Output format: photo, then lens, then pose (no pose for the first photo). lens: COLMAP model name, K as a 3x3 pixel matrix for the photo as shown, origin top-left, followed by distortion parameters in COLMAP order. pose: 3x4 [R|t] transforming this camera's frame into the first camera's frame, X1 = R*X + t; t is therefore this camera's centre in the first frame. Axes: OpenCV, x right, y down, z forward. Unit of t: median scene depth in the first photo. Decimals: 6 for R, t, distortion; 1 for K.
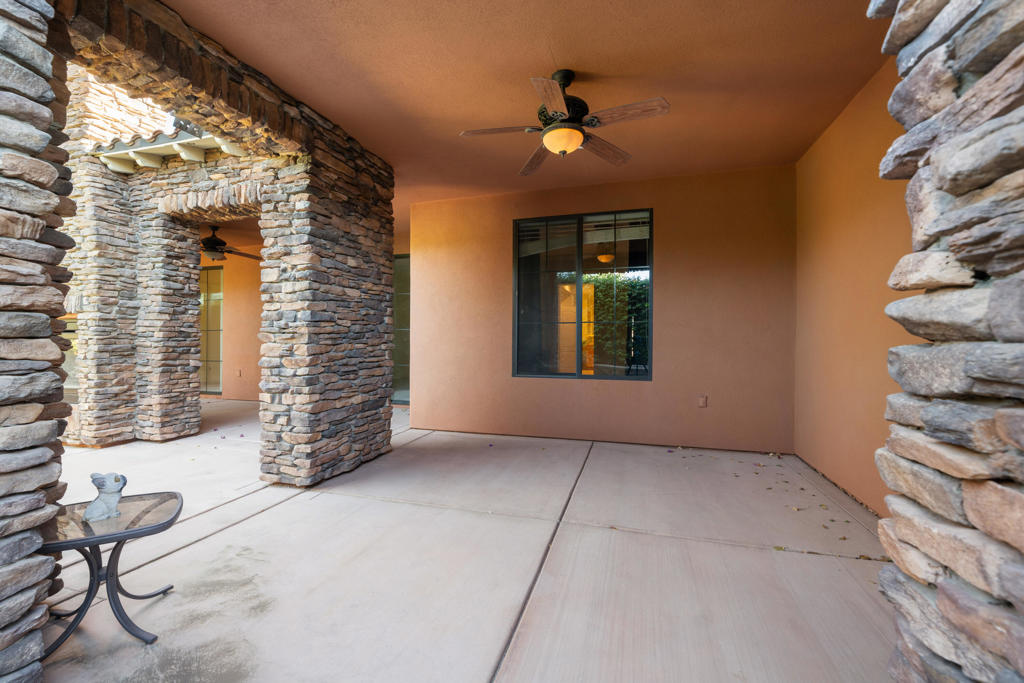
lens RADIAL K [[429.0, 0, 515.3], [0, 429.0, 339.2], [0, 0, 1]] dist [0.001197, -0.001078]
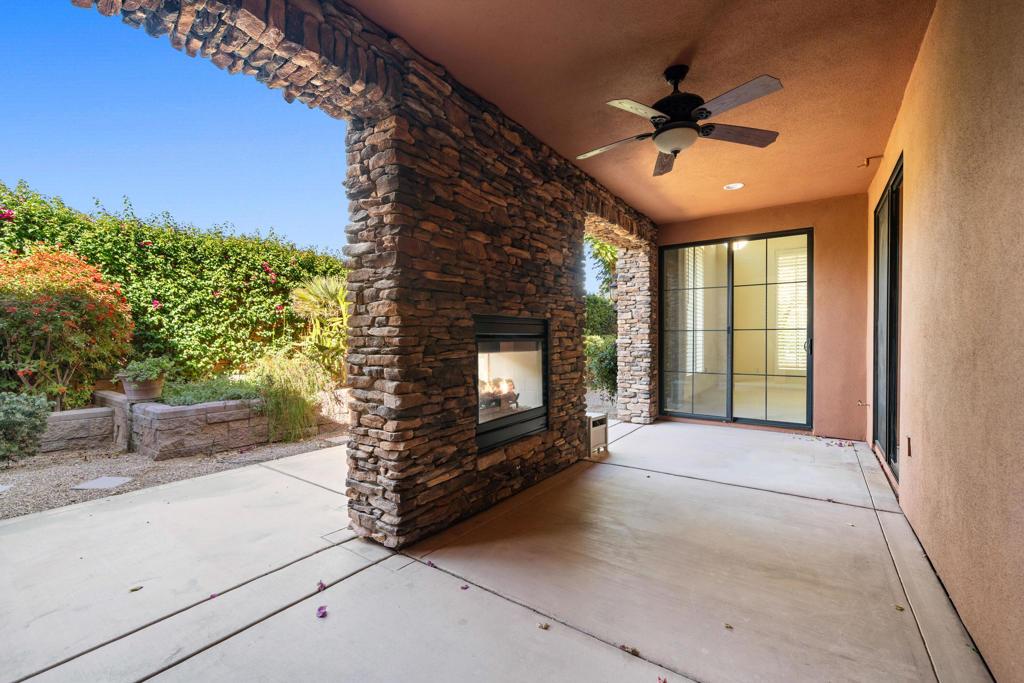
lens RADIAL K [[429.0, 0, 505.7], [0, 429.0, 340.8], [0, 0, 1]] dist [0.001197, -0.001078]
pose [[-0.334116, -0.001313, -0.942531, -0.363699], [0.001484, 0.999997, -0.001919, -0.010316], [0.942531, -0.002040, -0.334113, 1.372074]]
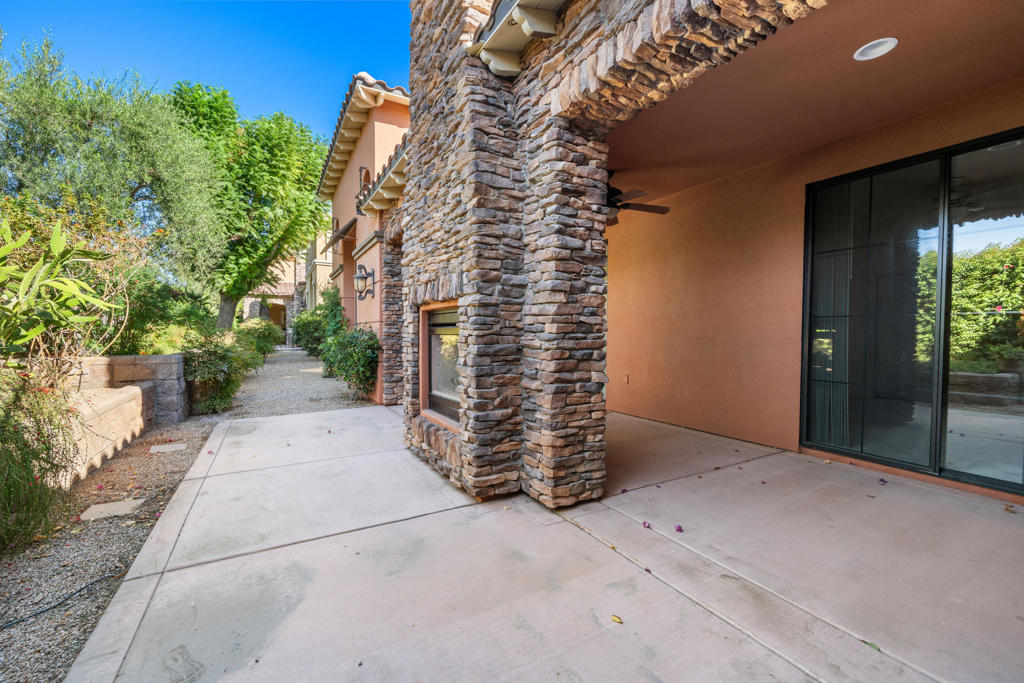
lens RADIAL K [[429.0, 0, 510.0], [0, 429.0, 342.6], [0, 0, 1]] dist [0.001197, -0.001078]
pose [[0.723972, 0.016567, -0.689631, -0.465059], [0.000358, 0.999702, 0.024391, -0.005343], [0.689830, -0.017906, 0.723750, 0.534862]]
